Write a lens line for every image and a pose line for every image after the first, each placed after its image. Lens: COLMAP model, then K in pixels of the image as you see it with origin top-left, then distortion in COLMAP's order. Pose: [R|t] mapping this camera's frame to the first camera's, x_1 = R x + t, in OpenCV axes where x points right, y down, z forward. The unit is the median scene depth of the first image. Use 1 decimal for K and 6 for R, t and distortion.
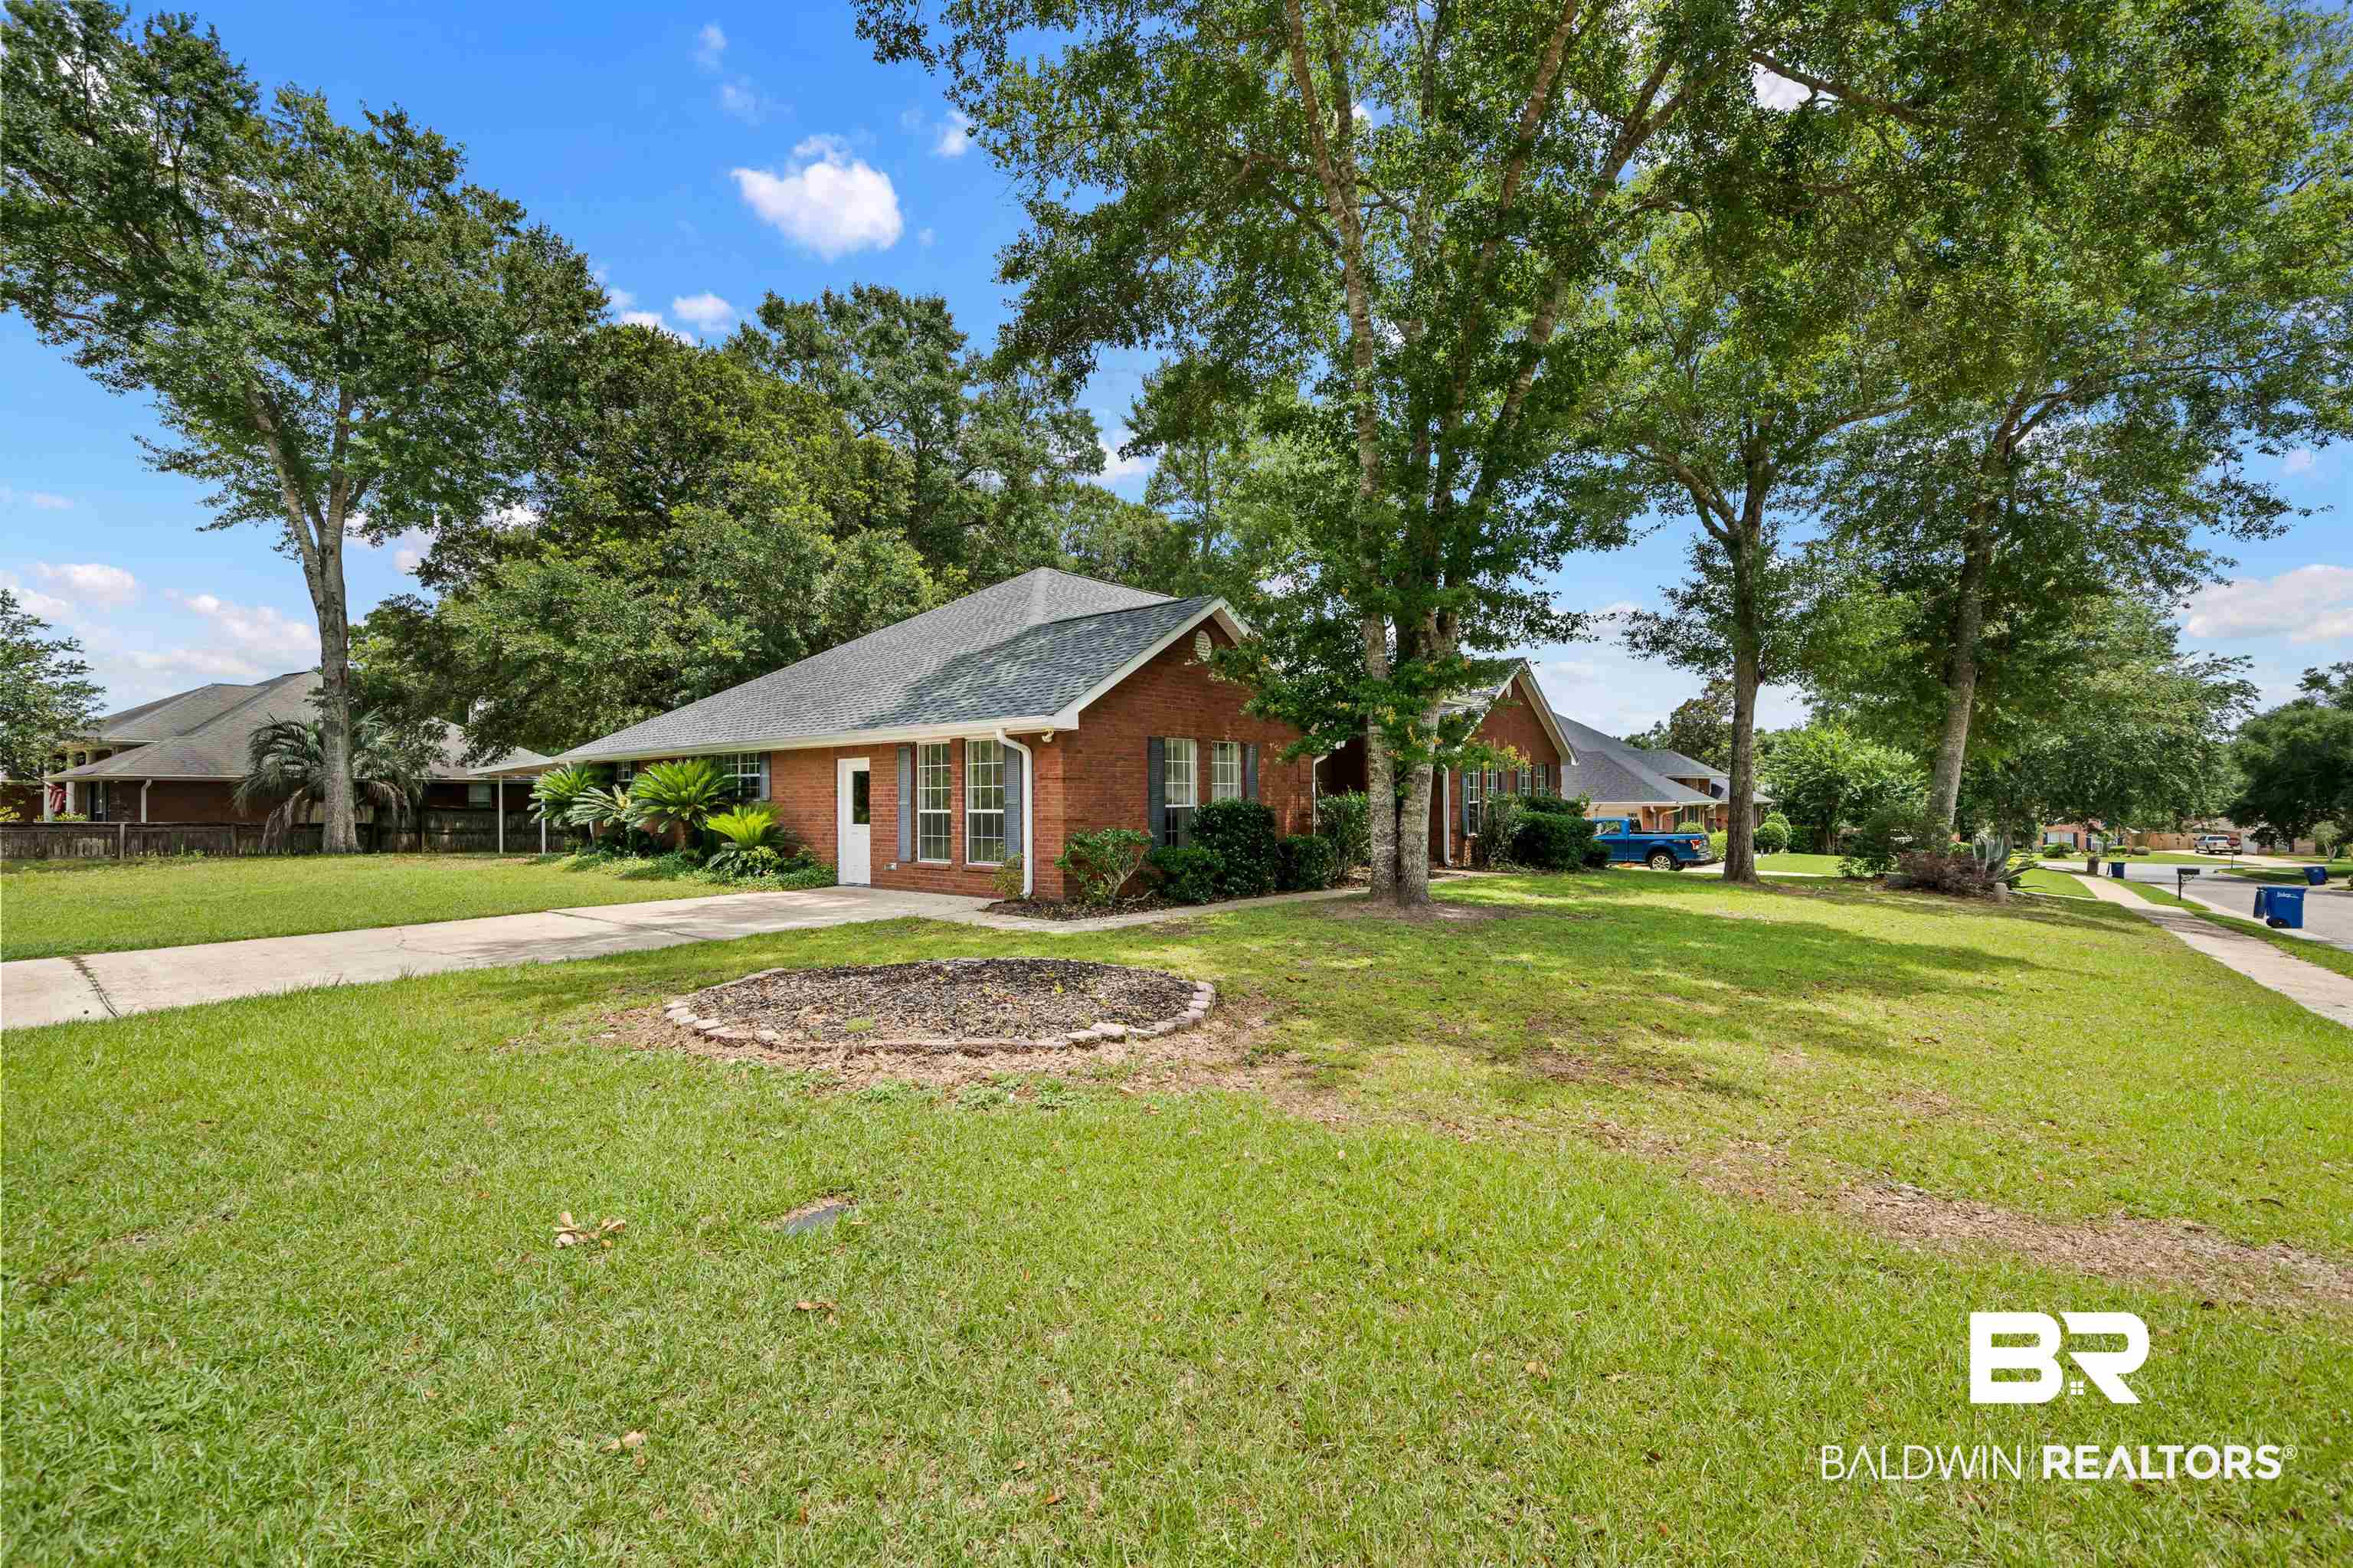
lens RADIAL K [[991.1, 0, 1176.5], [0, 991.1, 784.0], [0, 0, 1]] dist [0.001305, -0.005666]
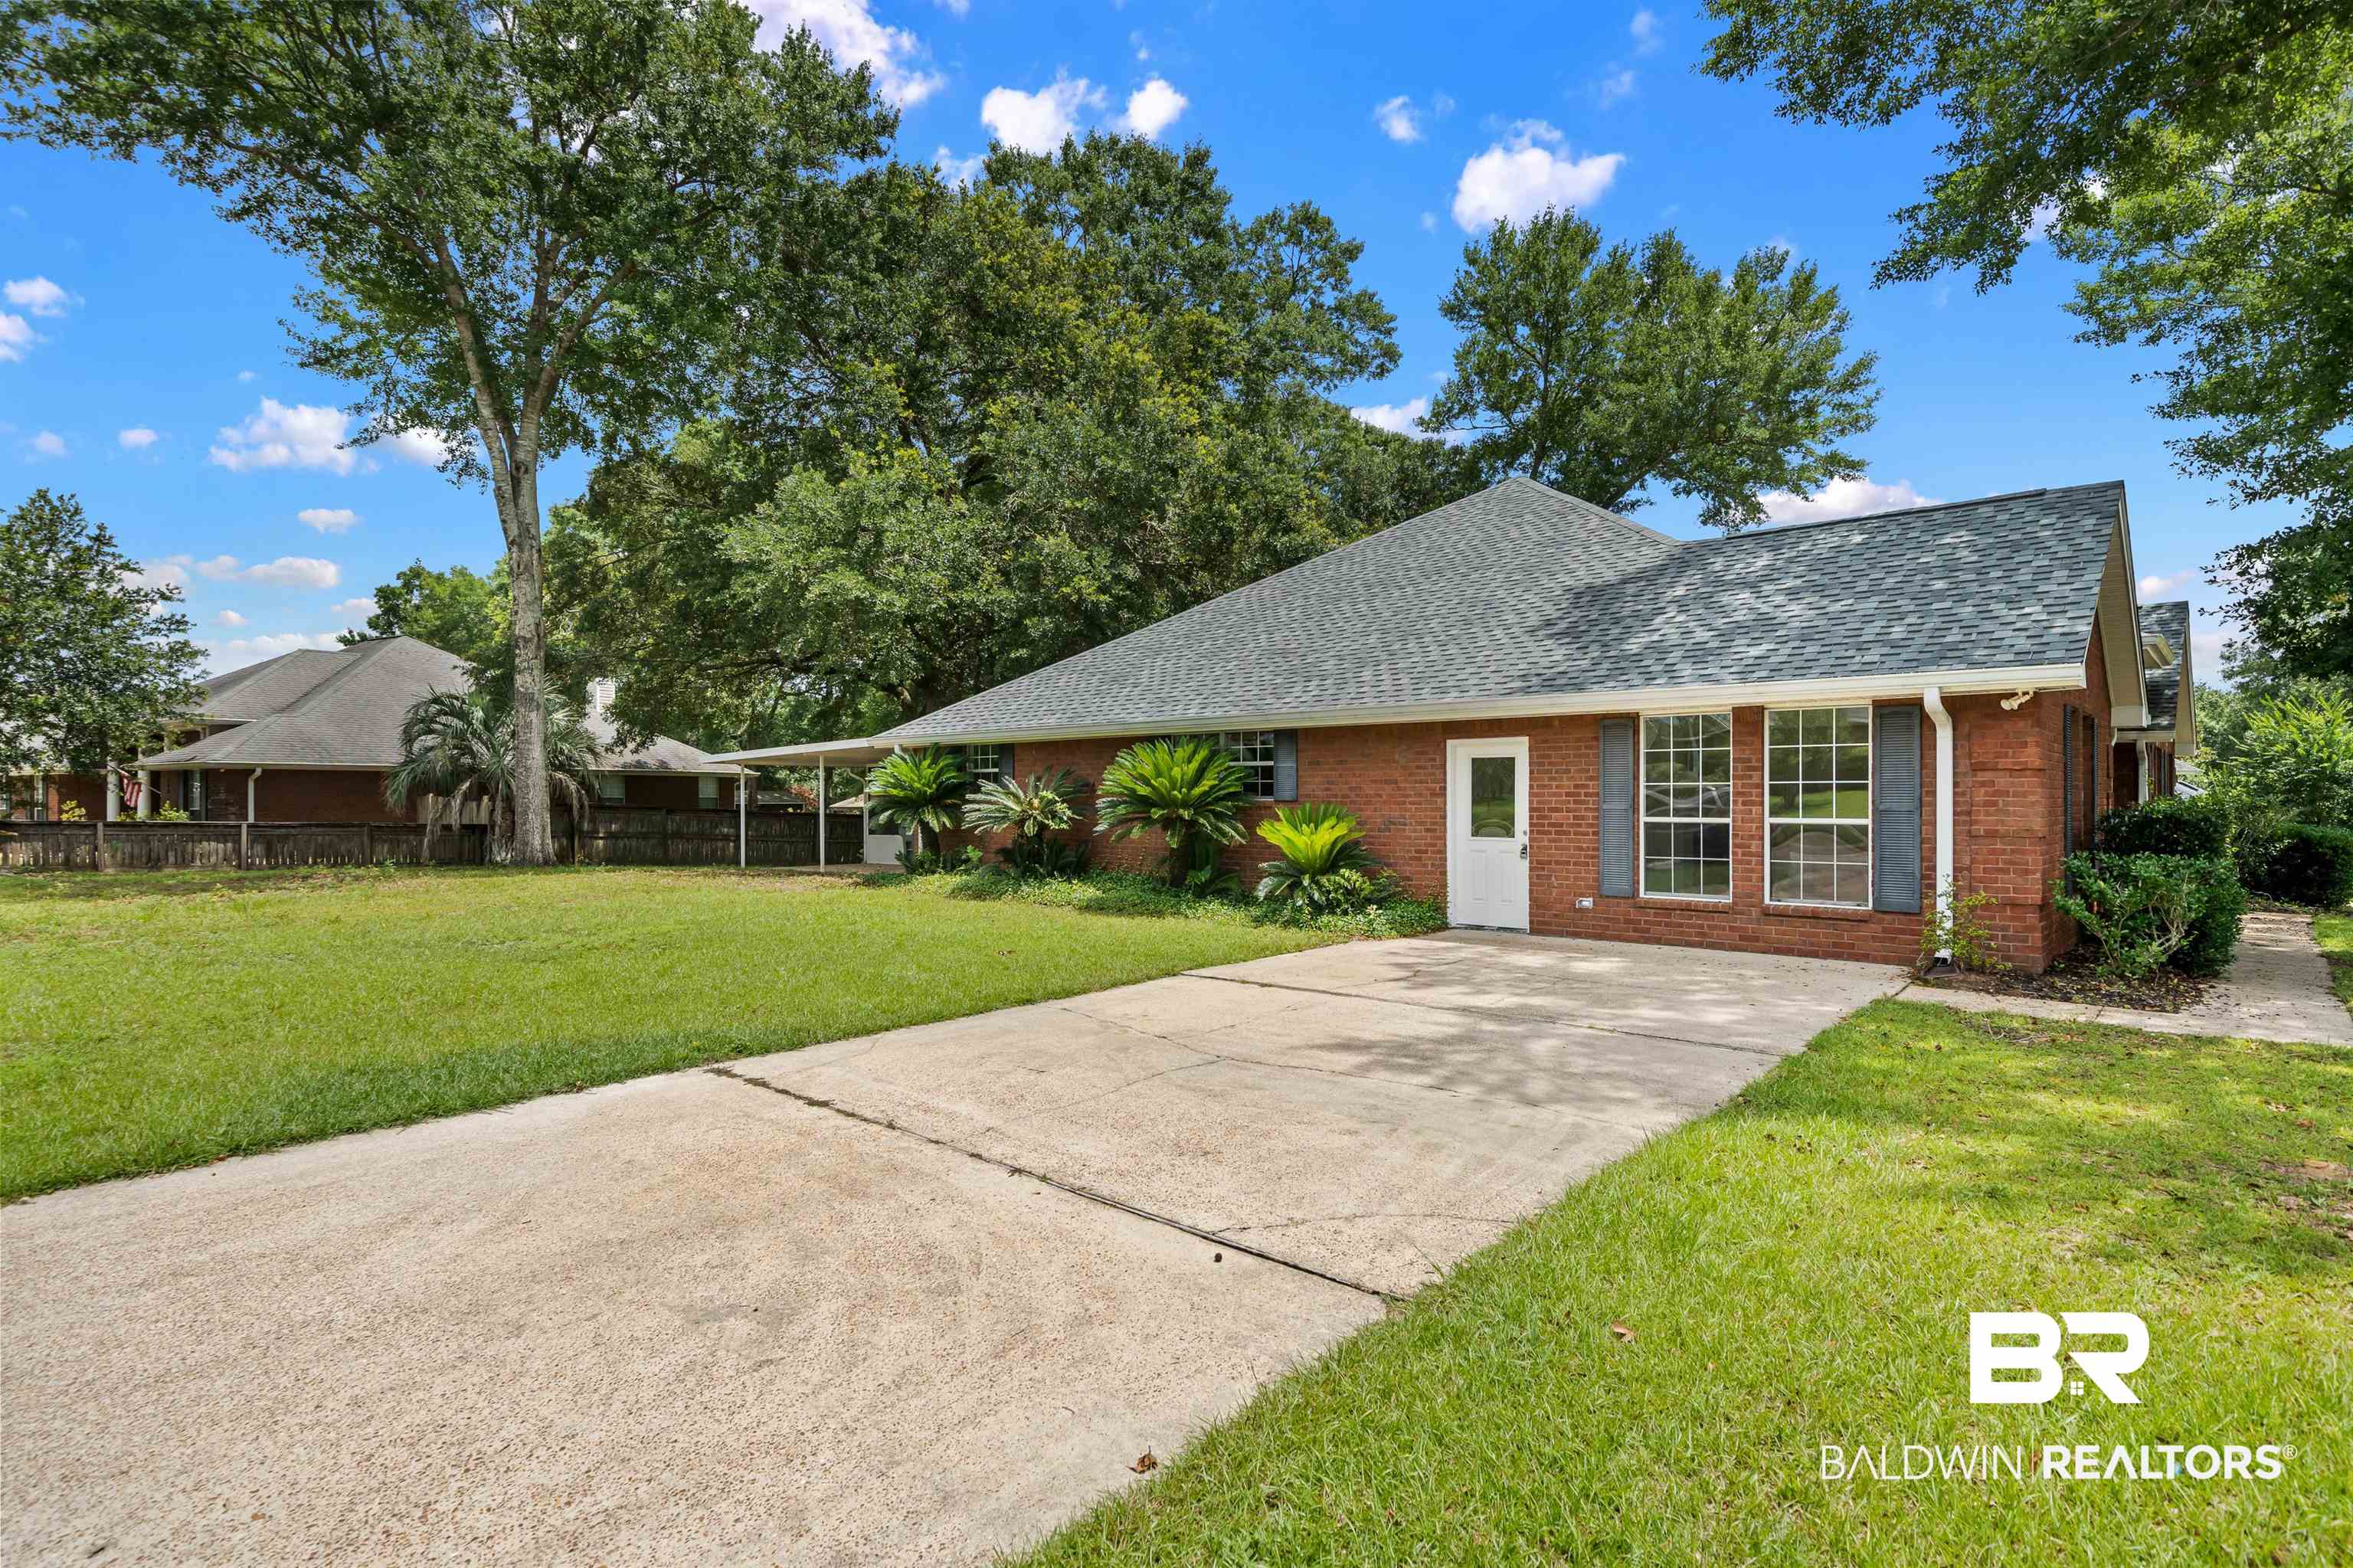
lens RADIAL K [[1209.8, 0, 1207.8], [0, 1209.8, 791.2], [0, 0, 1]] dist [-0.000333, 0.000166]
pose [[0.997764, 0.008457, -0.066301, -0.252611], [-0.008208, 0.999958, 0.004019, 0.004451], [0.066333, -0.003465, 0.997792, 0.098981]]
